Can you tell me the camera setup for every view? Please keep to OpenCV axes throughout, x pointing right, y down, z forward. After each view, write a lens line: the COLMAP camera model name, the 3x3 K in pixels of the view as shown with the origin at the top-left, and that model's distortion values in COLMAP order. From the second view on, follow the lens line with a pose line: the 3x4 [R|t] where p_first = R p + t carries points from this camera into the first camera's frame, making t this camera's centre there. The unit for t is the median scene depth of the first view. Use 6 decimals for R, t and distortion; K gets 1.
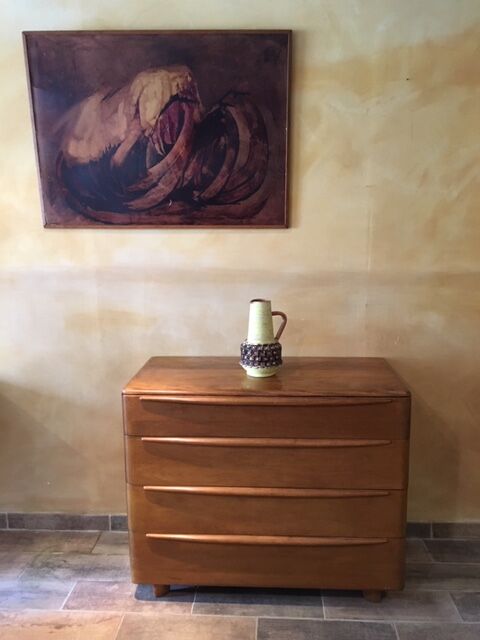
lens RADIAL K [[542.9, 0, 243.2], [0, 542.9, 319.0], [0, 0, 1]] dist [0.042156, -0.038561]
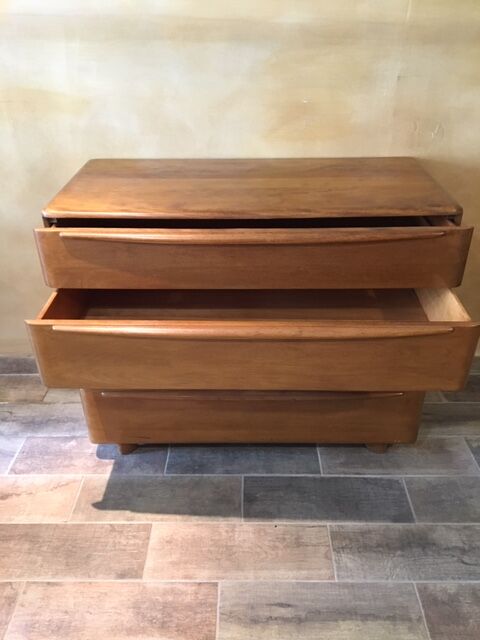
lens RADIAL K [[542.9, 0, 243.1], [0, 542.9, 309.3], [0, 0, 1]] dist [0.042156, -0.038561]
pose [[0.998825, -0.022047, 0.043166, -0.004544], [0.006261, 0.941784, 0.336159, 0.016983], [-0.048065, -0.335494, 0.940815, 0.282577]]
